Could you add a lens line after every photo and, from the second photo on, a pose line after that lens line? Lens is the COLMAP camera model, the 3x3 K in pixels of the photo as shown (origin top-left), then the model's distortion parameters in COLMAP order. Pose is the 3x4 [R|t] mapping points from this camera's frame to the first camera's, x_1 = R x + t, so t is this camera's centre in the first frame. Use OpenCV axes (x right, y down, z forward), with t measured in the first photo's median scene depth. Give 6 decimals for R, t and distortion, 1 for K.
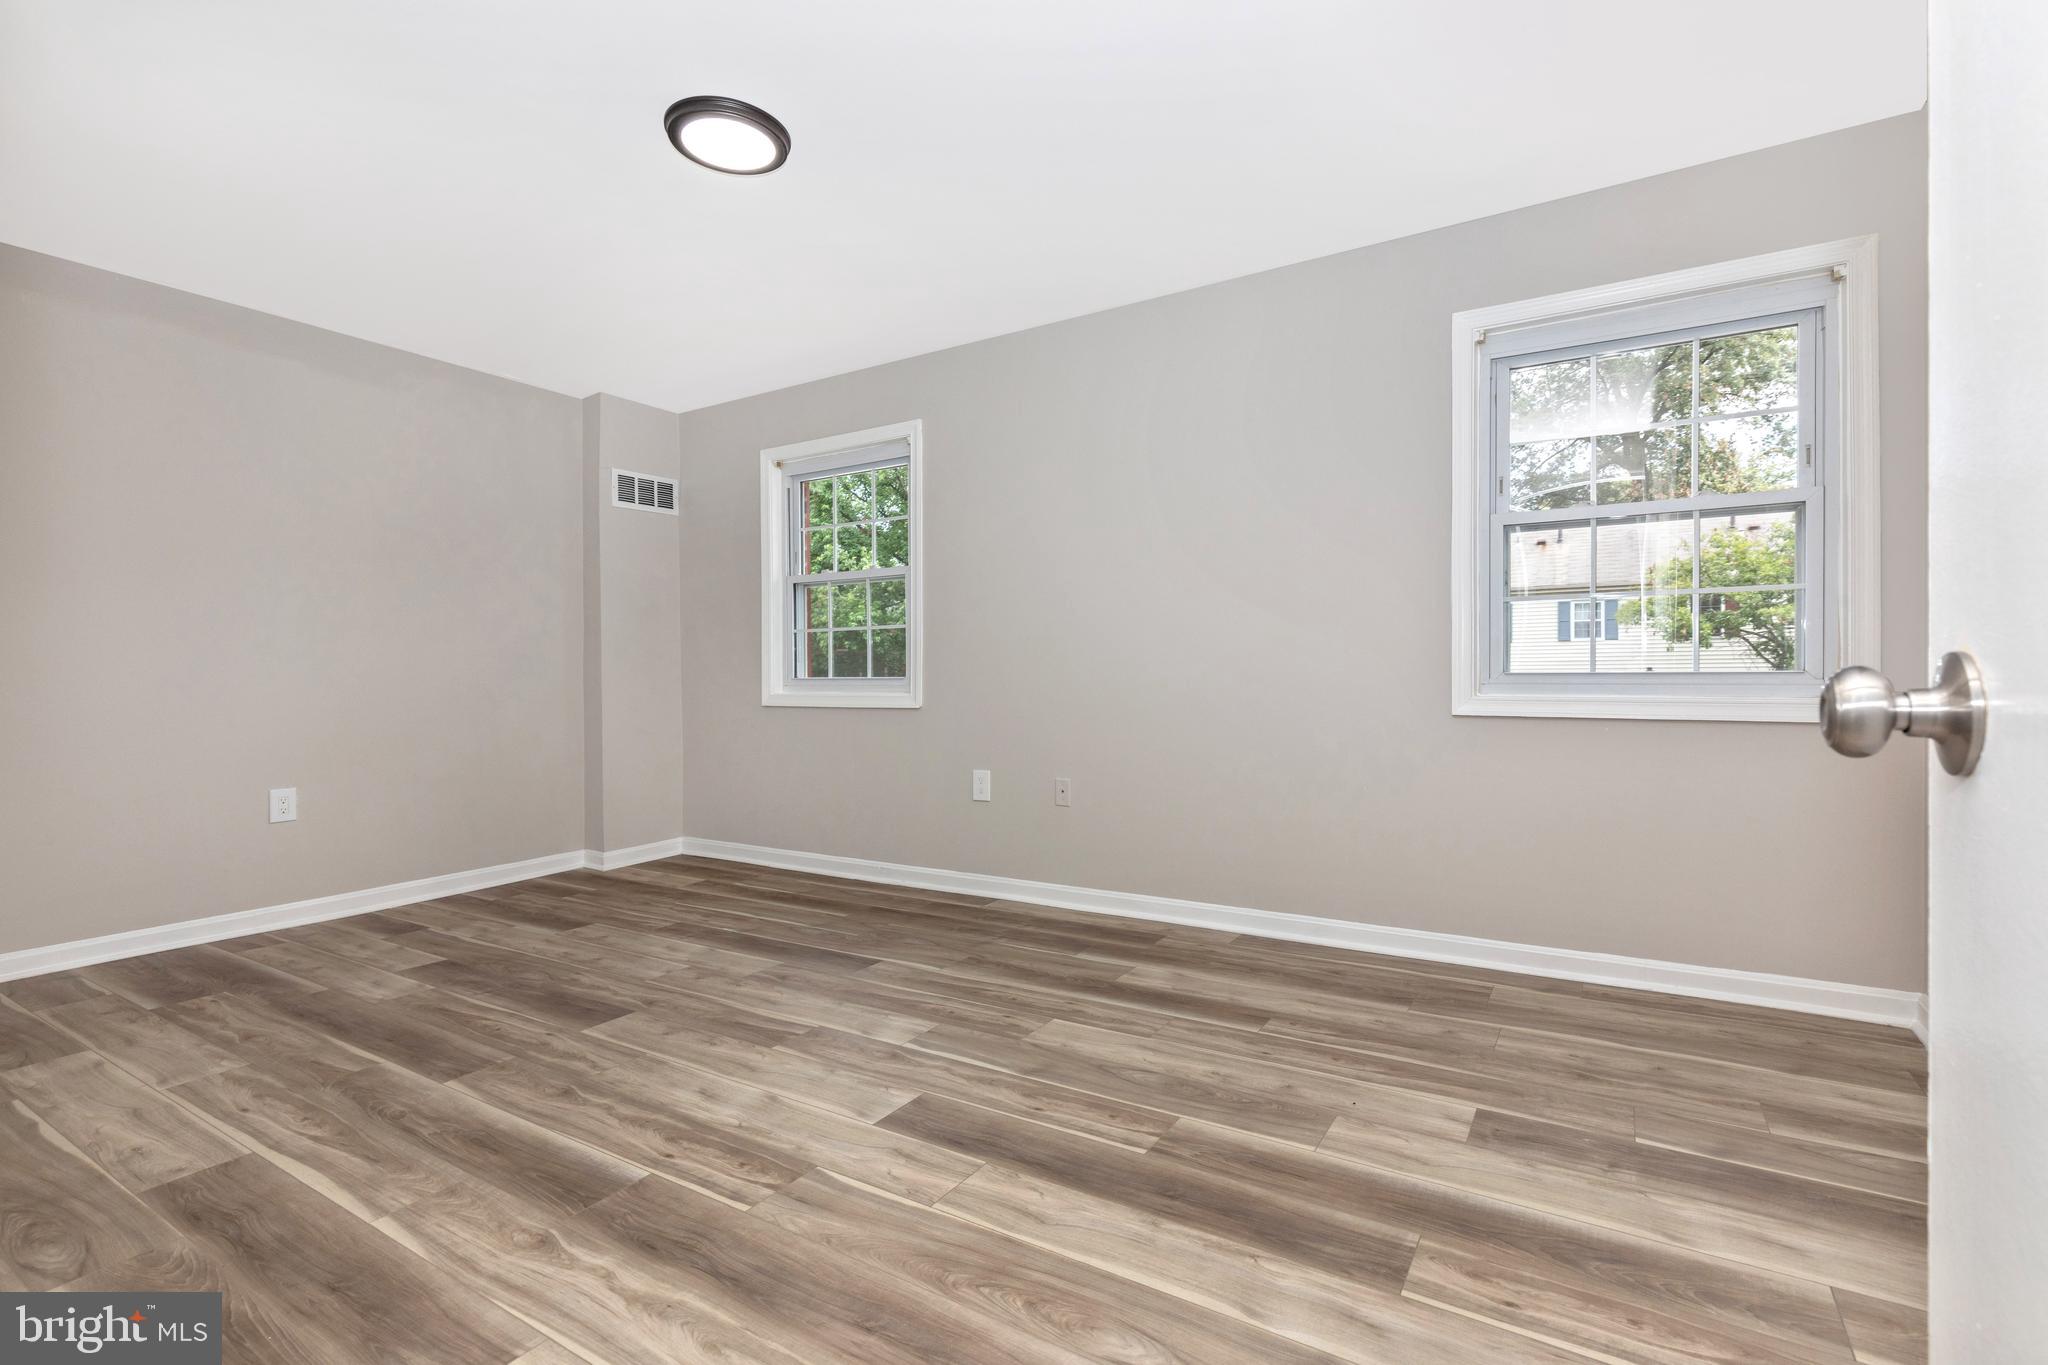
lens RADIAL K [[931.2, 0, 1028.4], [0, 931.2, 680.4], [0, 0, 1]] dist [0.008916, -0.000886]
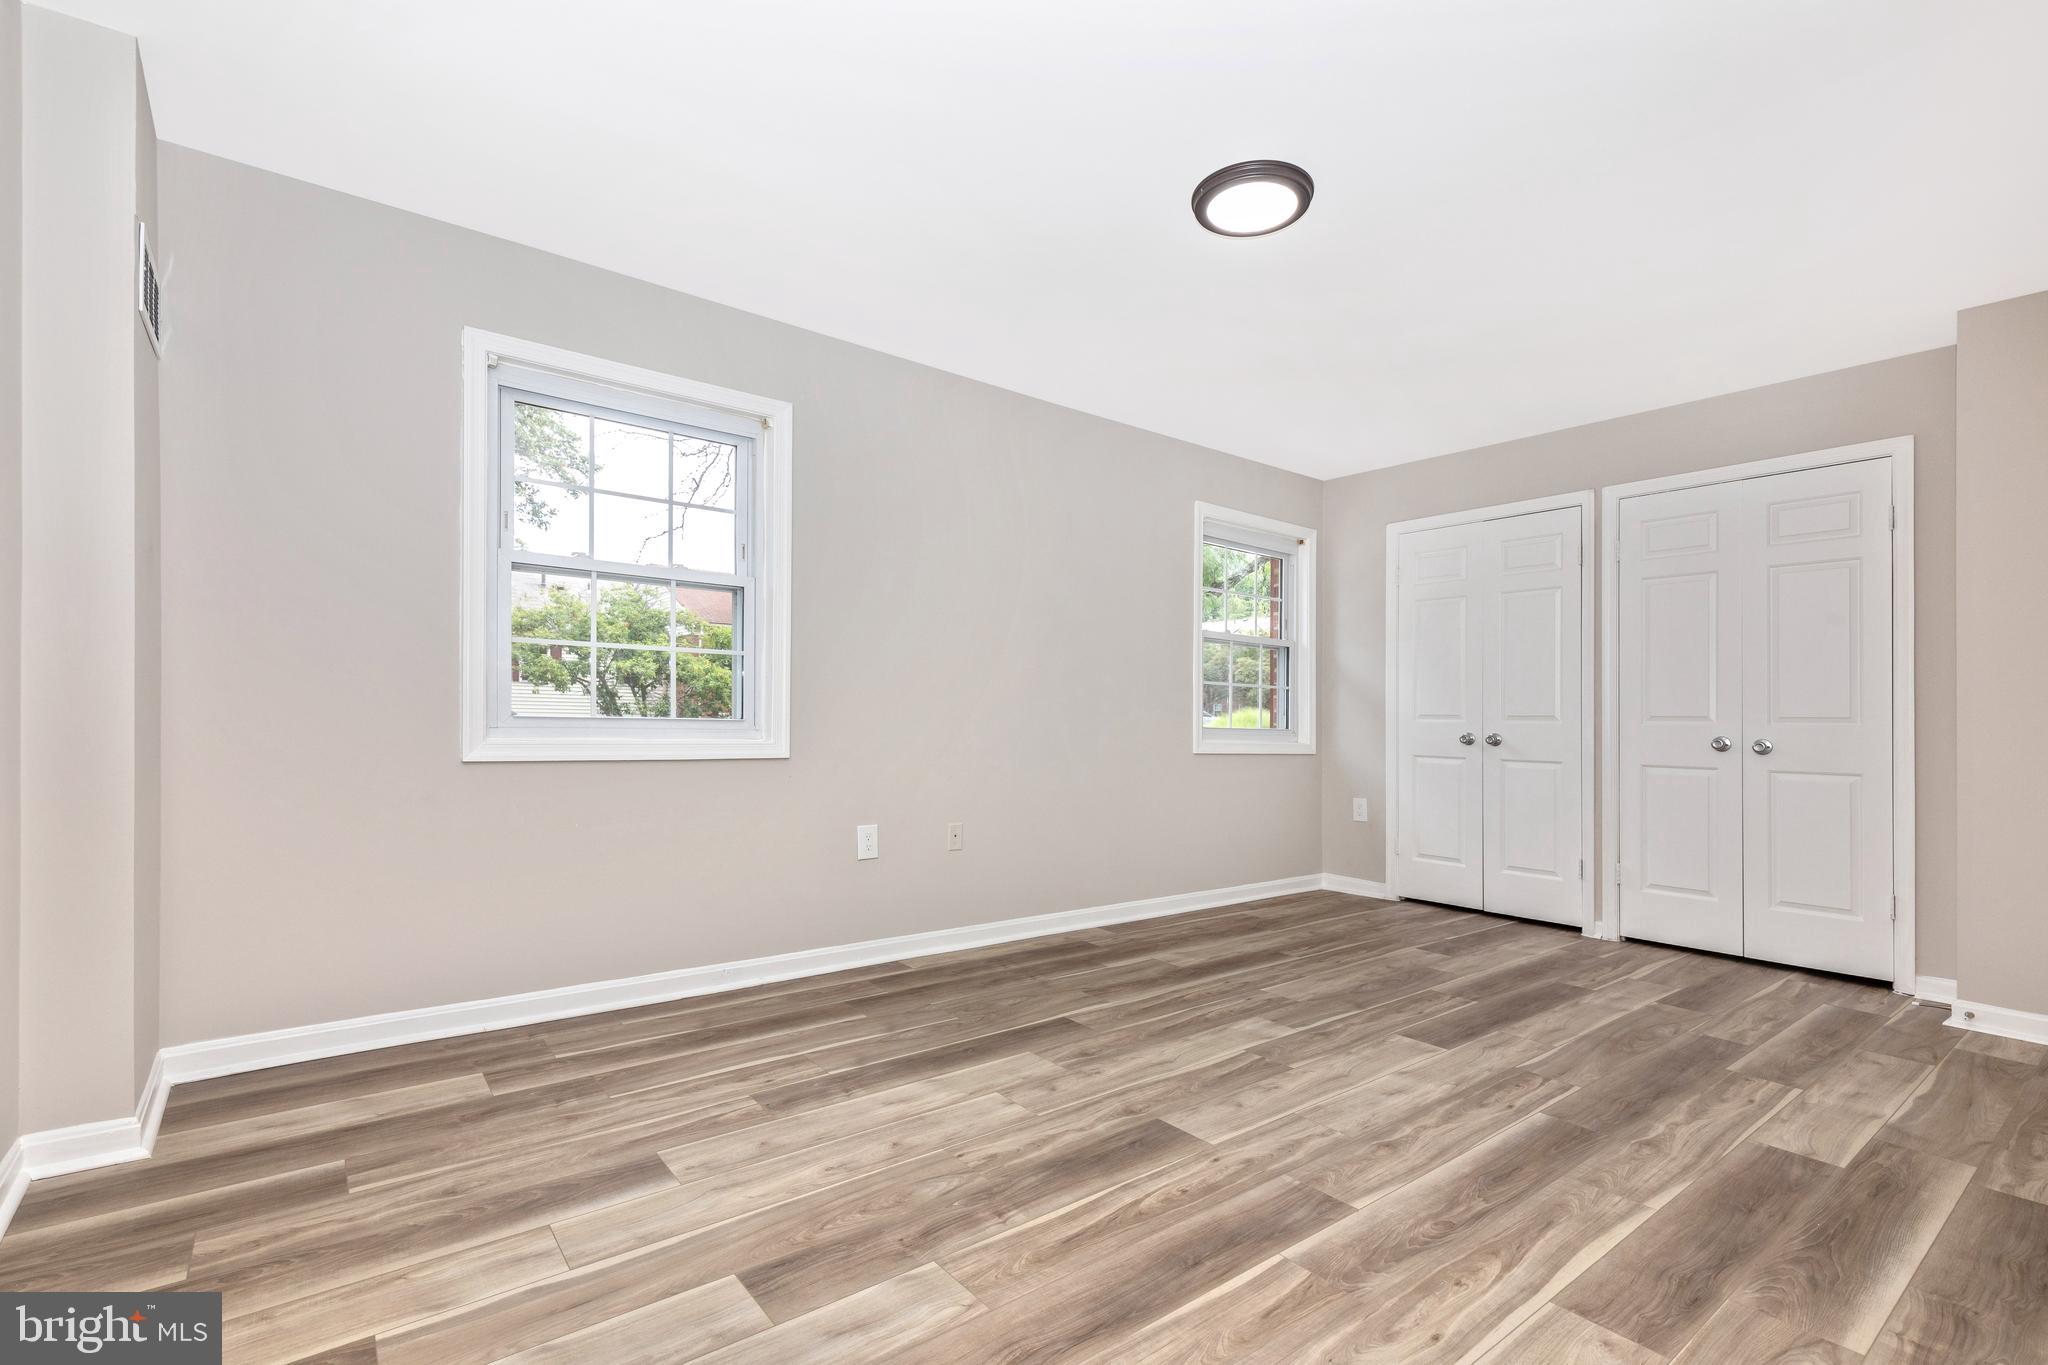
lens RADIAL K [[931.2, 0, 1028.4], [0, 931.2, 680.4], [0, 0, 1]] dist [0.008916, -0.000886]
pose [[0.342776, 0.052917, 0.937926, -1.366599], [-0.016489, 0.998597, -0.050314, 0.000007], [-0.939273, 0.001781, 0.343167, 0.873193]]
